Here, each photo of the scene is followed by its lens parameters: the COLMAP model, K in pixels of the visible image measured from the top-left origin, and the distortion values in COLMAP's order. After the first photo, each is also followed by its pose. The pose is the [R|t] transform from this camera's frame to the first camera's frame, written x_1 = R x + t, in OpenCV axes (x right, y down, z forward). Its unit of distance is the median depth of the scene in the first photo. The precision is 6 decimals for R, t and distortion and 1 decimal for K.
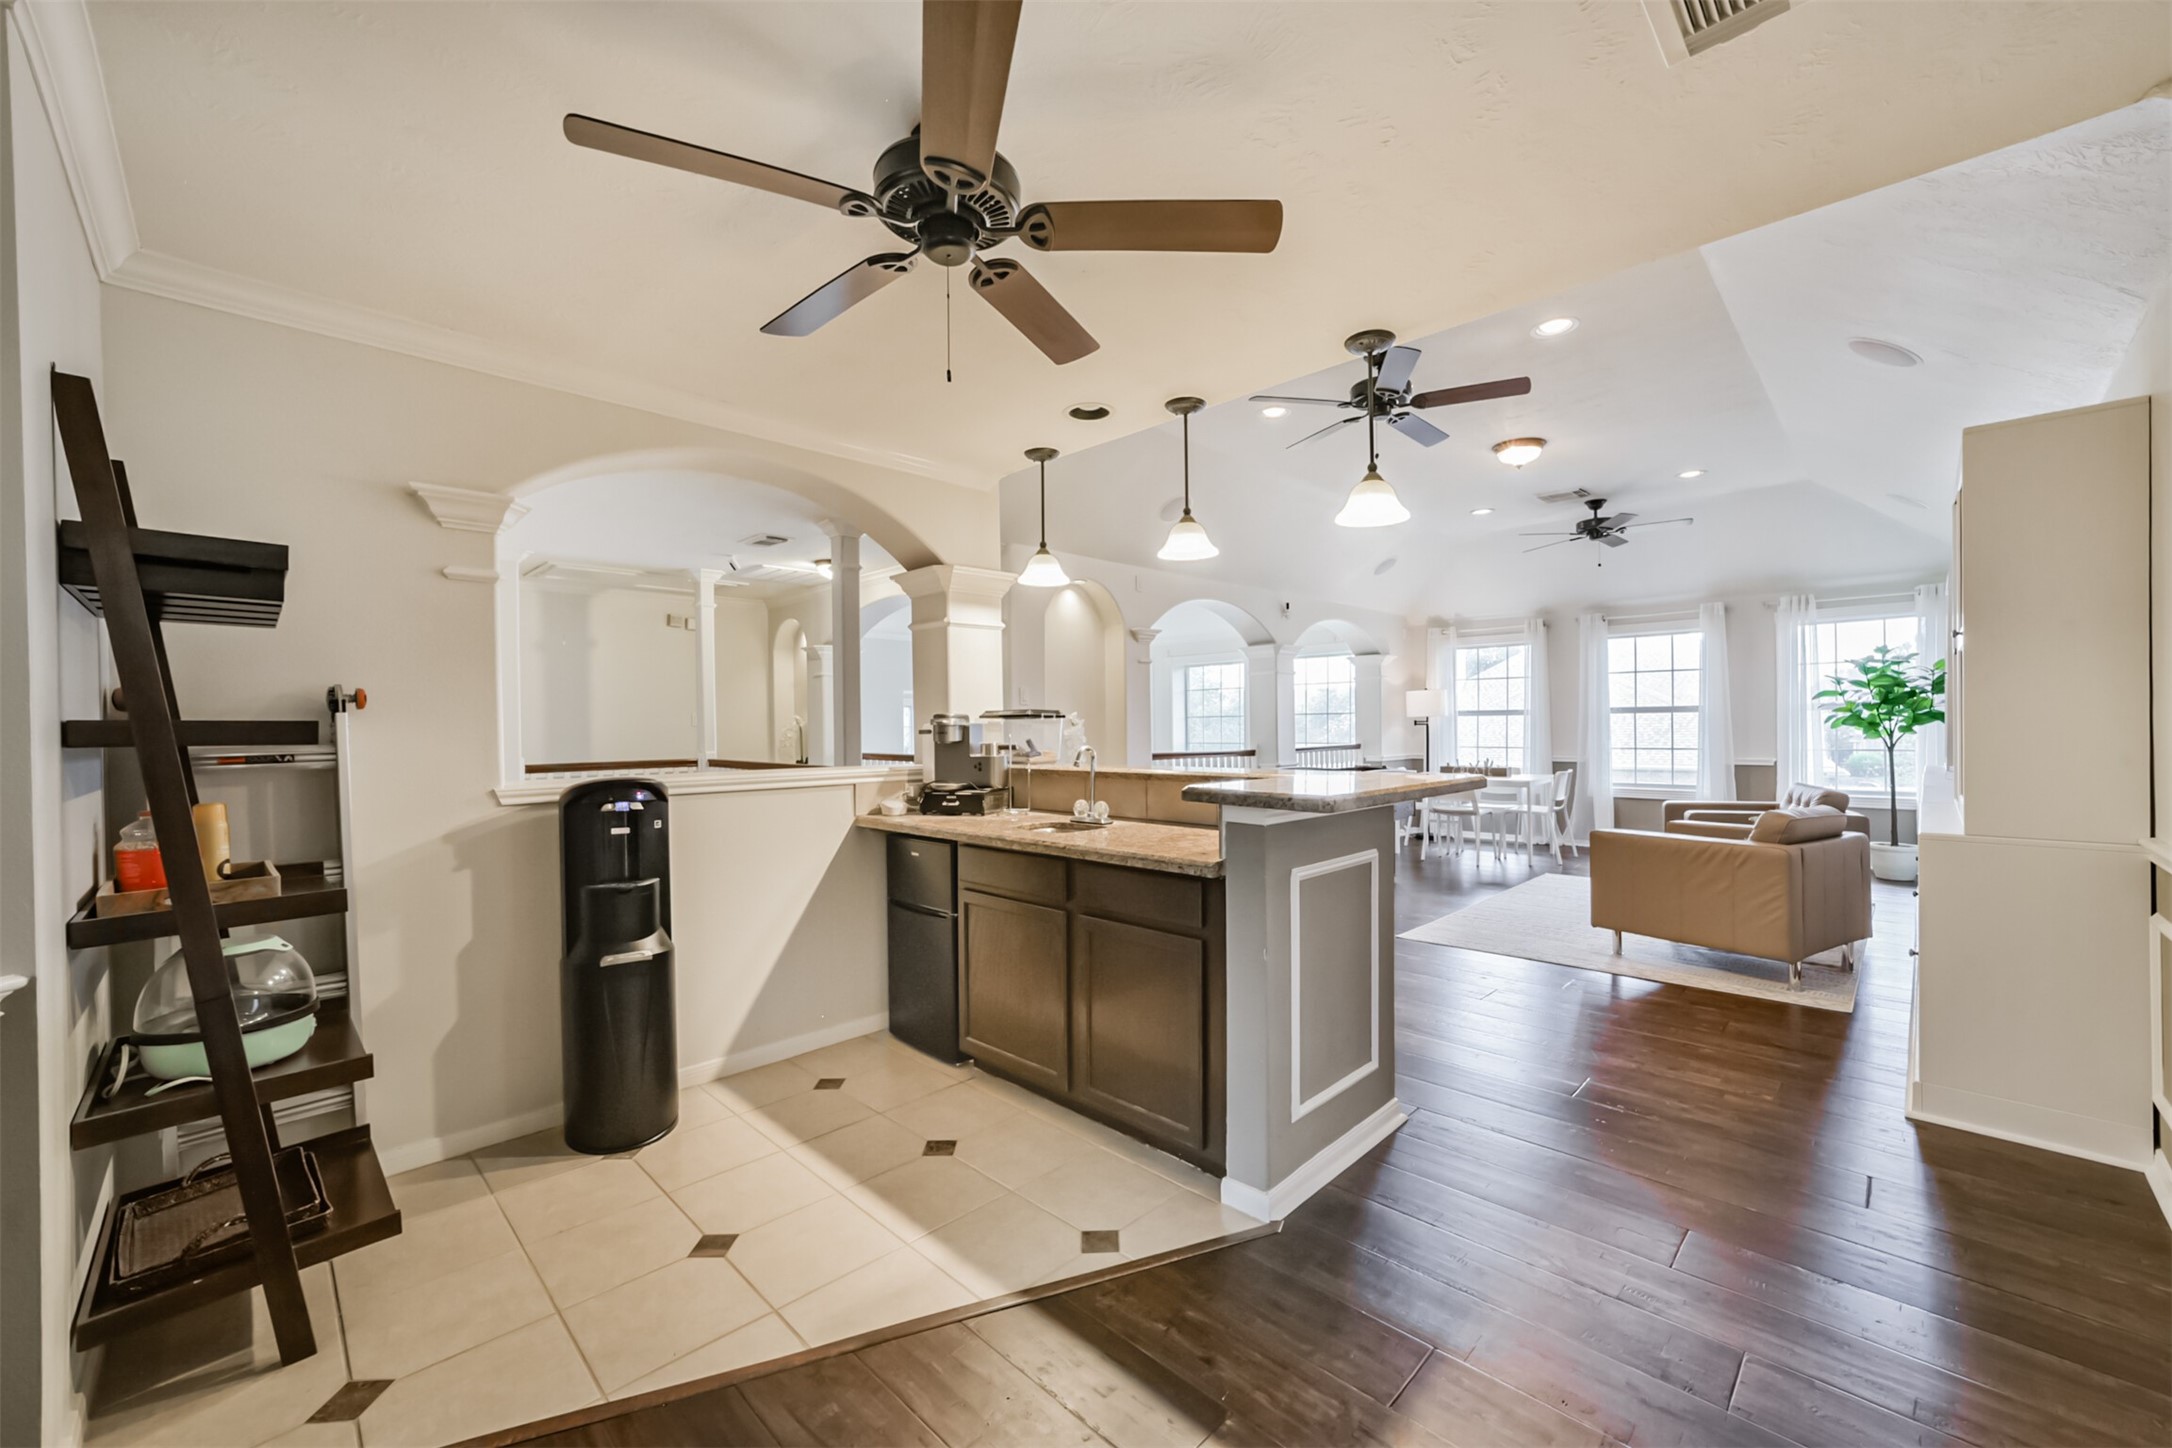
lens RADIAL K [[855.2, 0, 1083.6], [0, 855.2, 737.2], [0, 0, 1]] dist [-0.001975, -0.000096]
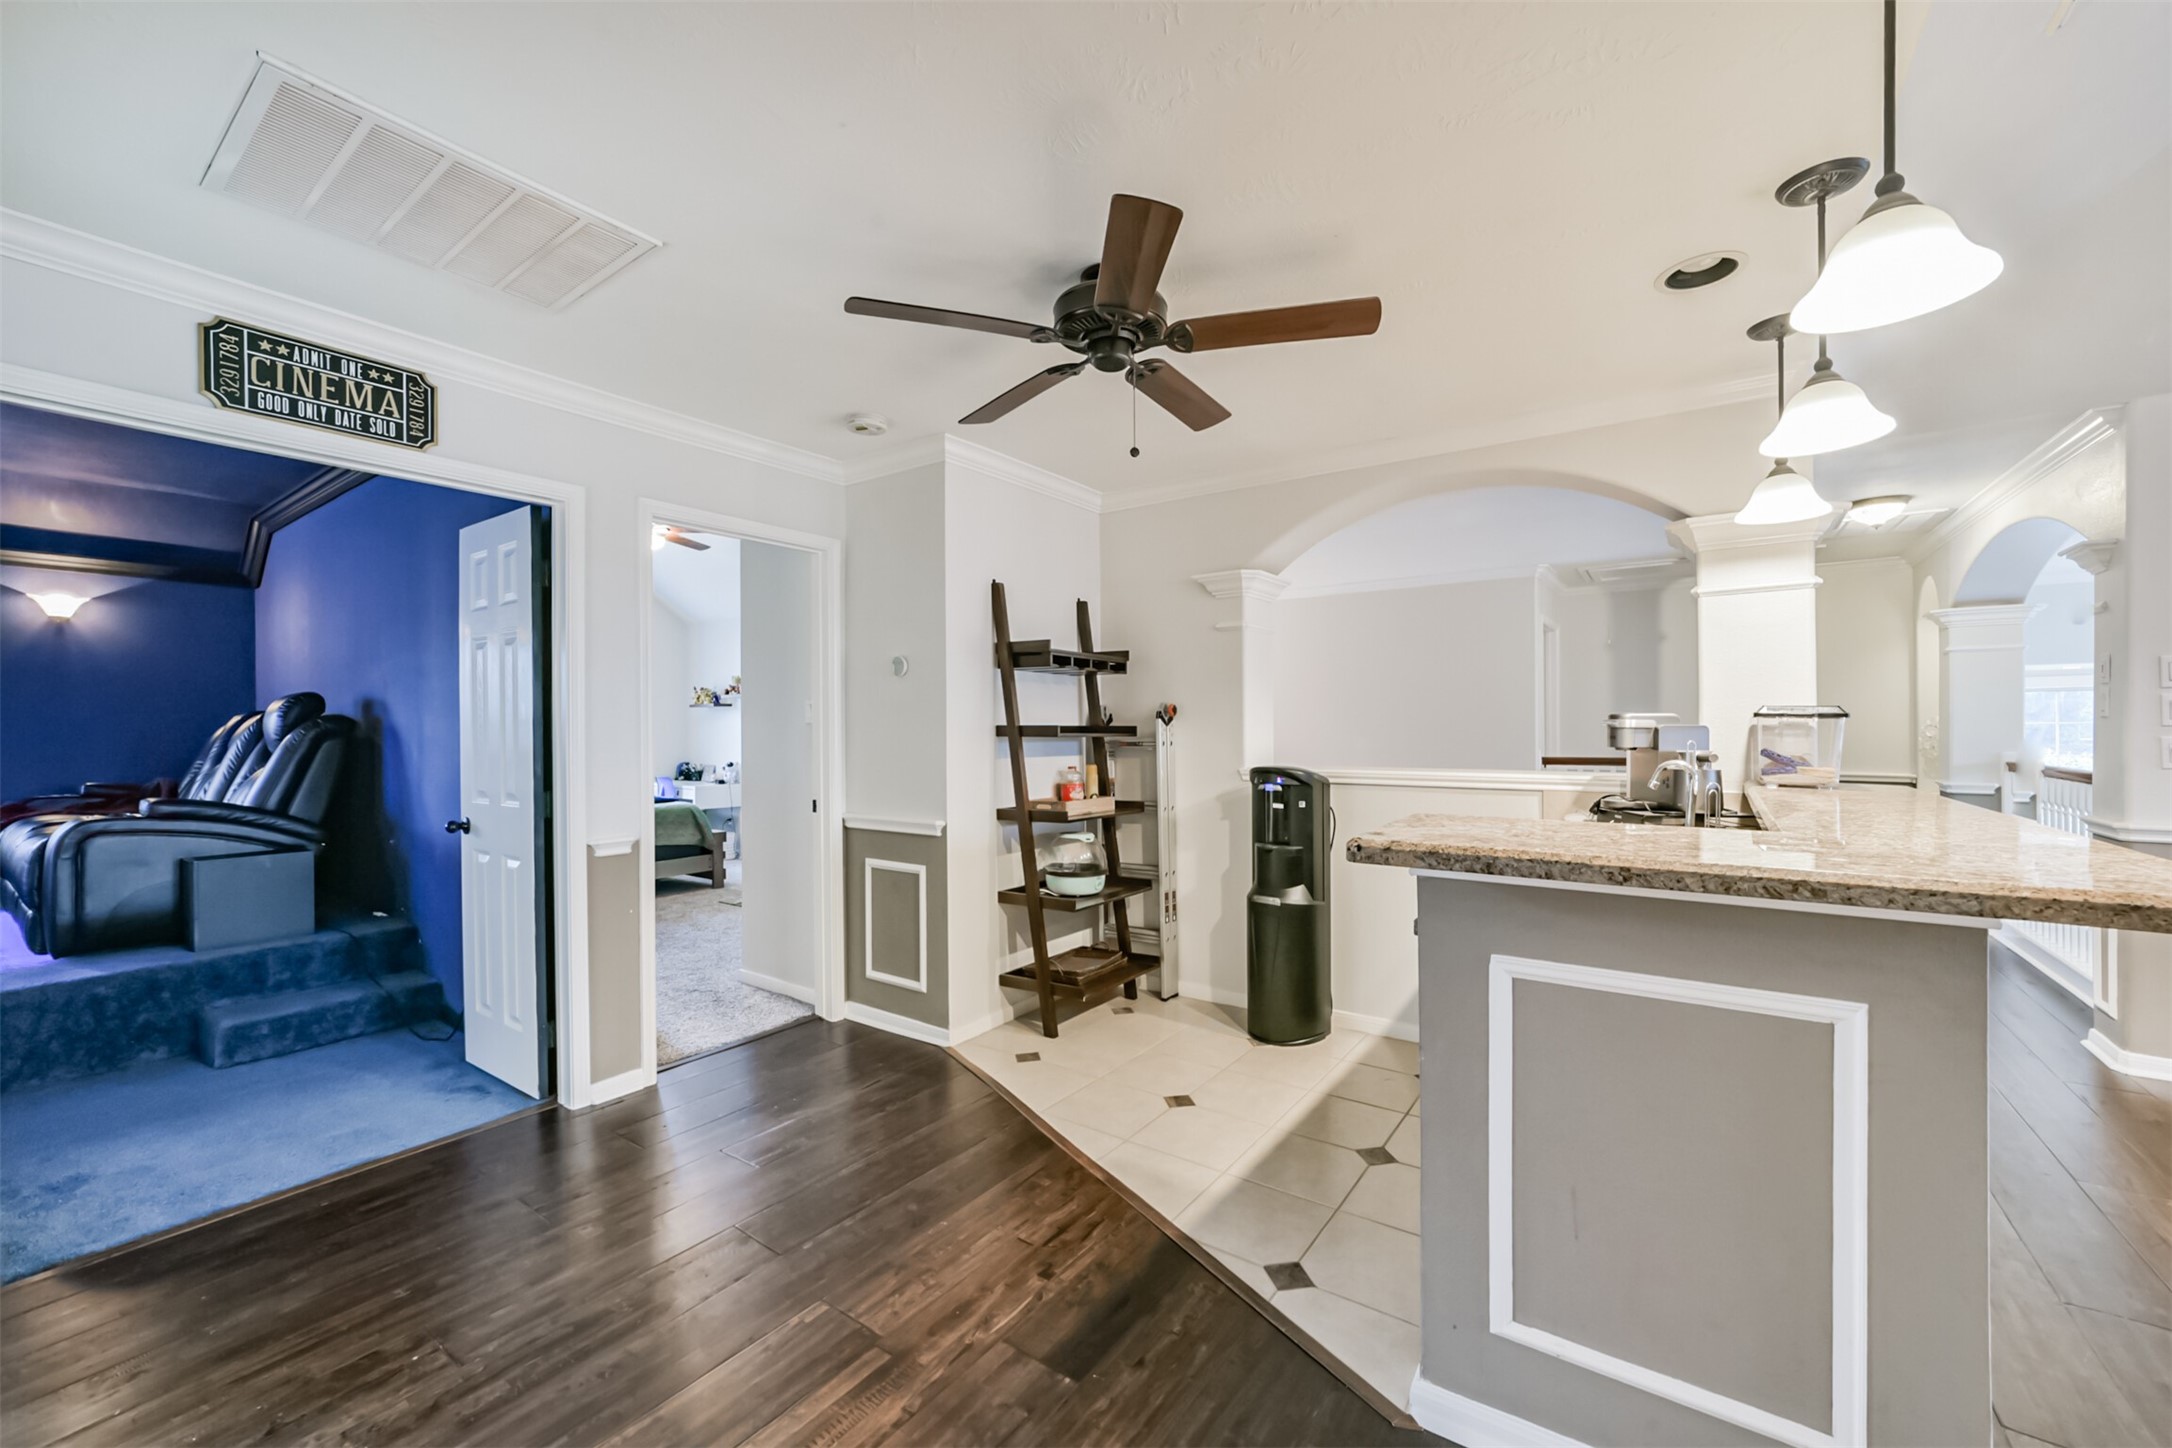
lens RADIAL K [[840.6, 0, 1086.0], [0, 840.6, 724.0], [0, 0, 1]] dist [-0.001059, -0.000067]
pose [[0.163658, 0.001417, -0.986516, 0.766516], [-0.013980, 0.999902, -0.000883, -0.014076], [0.986418, 0.013936, 0.163662, 0.529359]]
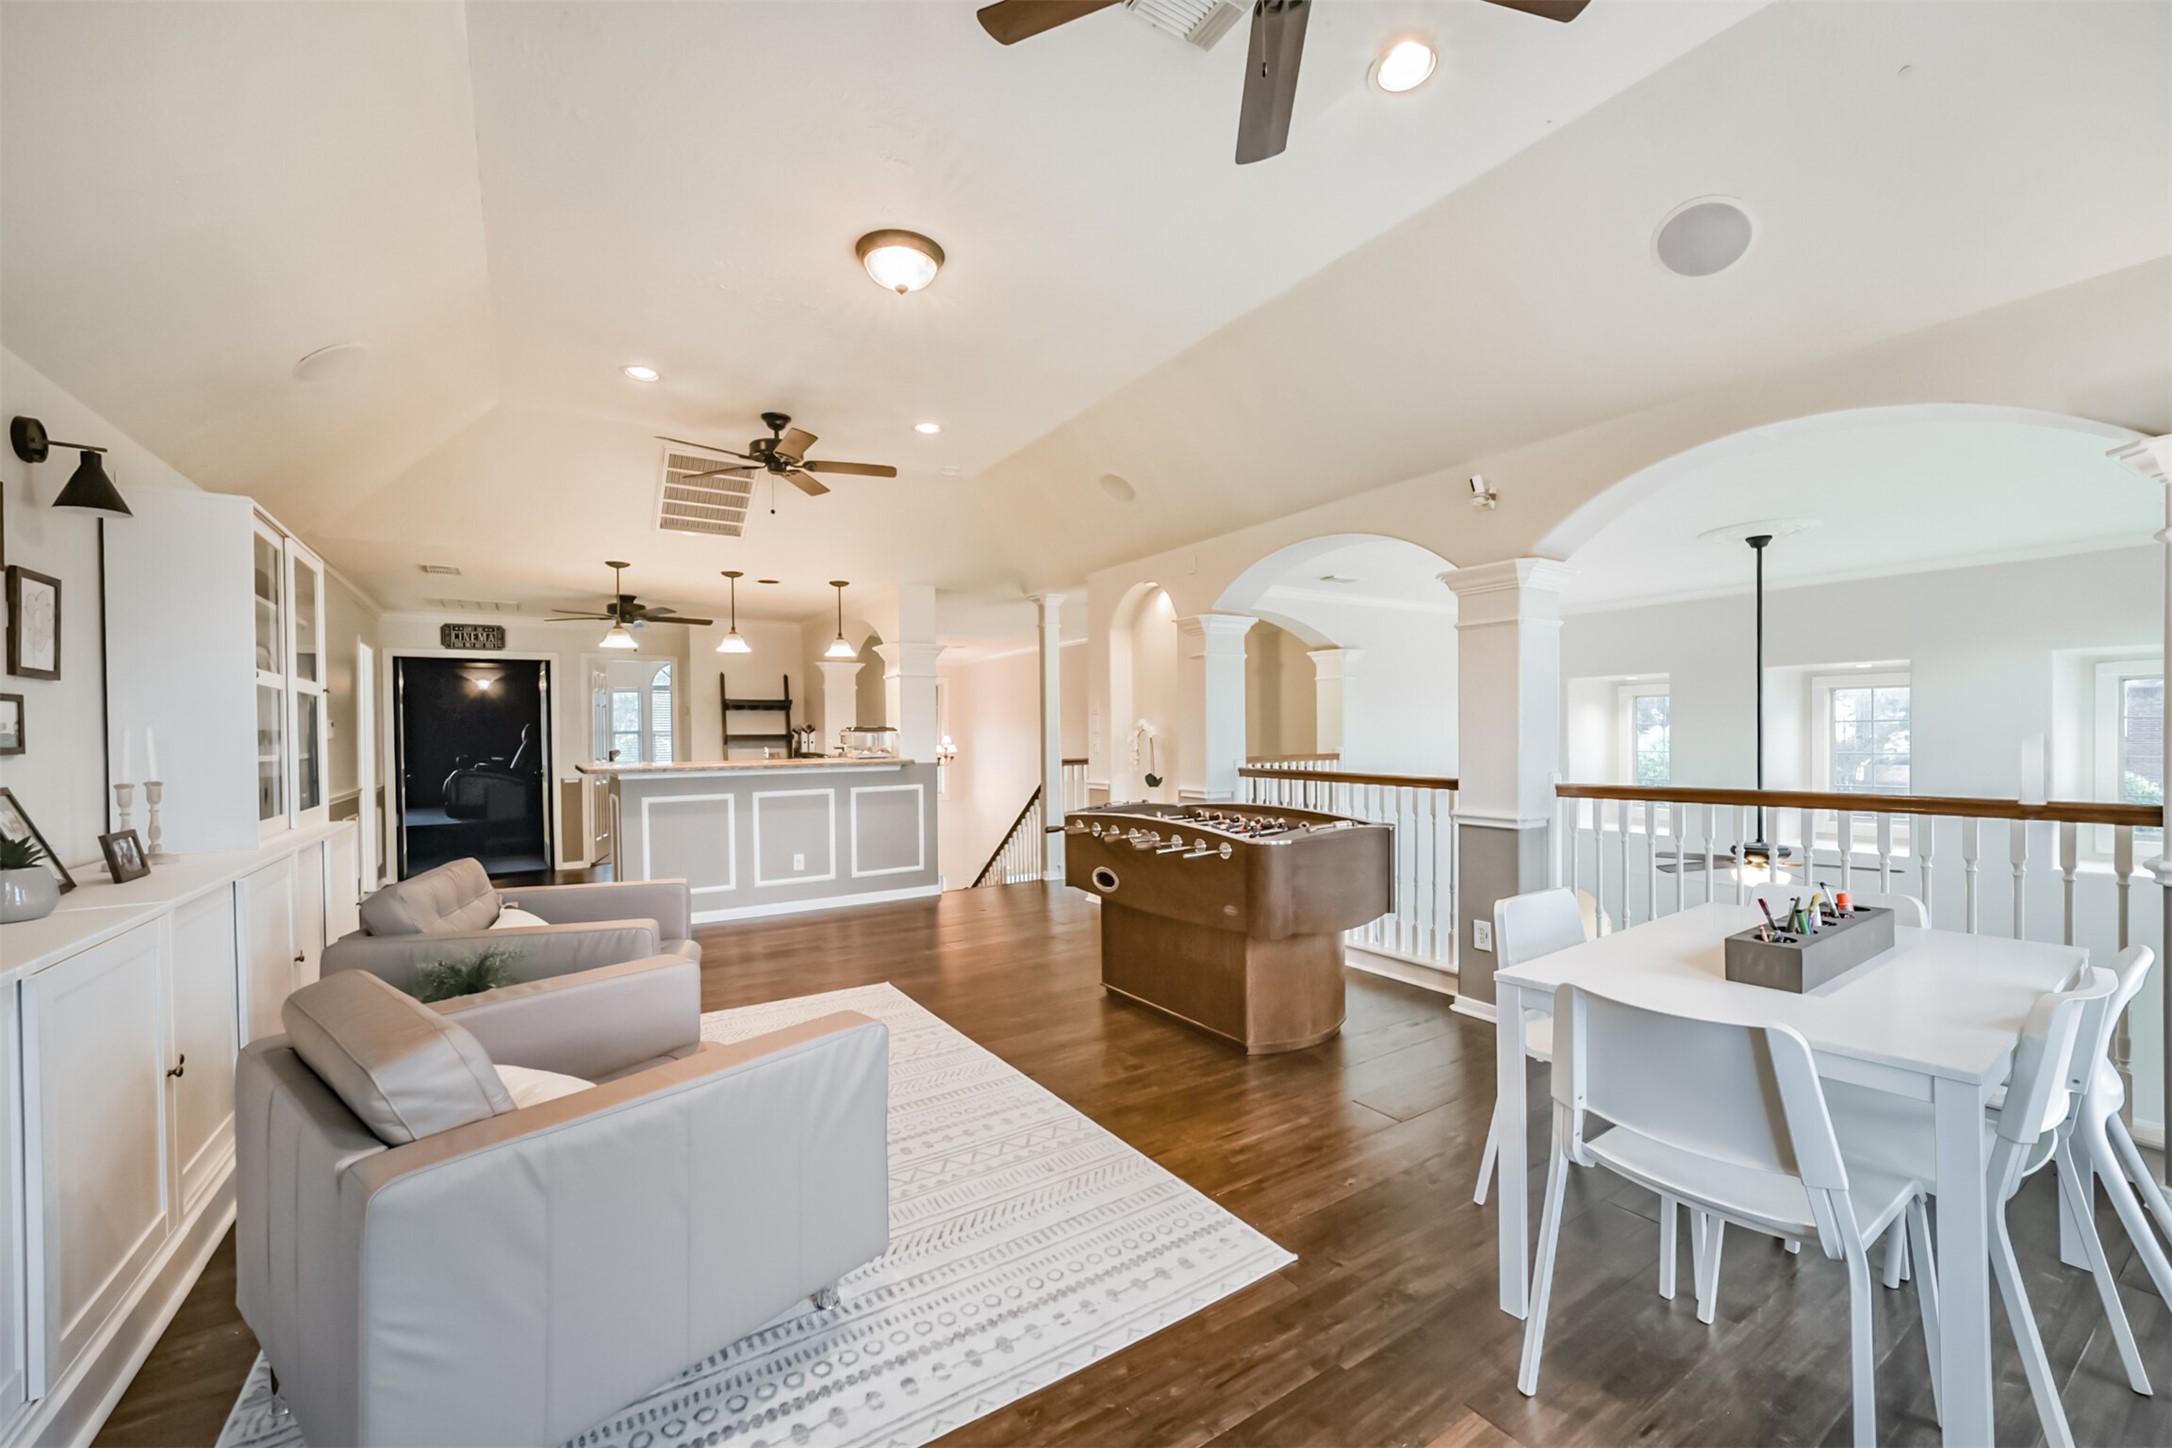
lens RADIAL K [[855.2, 0, 1083.6], [0, 855.2, 737.2], [0, 0, 1]] dist [-0.001975, -0.000096]
pose [[-0.211831, 0.010658, -0.977248, 2.469173], [-0.005277, 0.999913, 0.012049, -0.054751], [0.977292, 0.007709, -0.211757, 2.922807]]
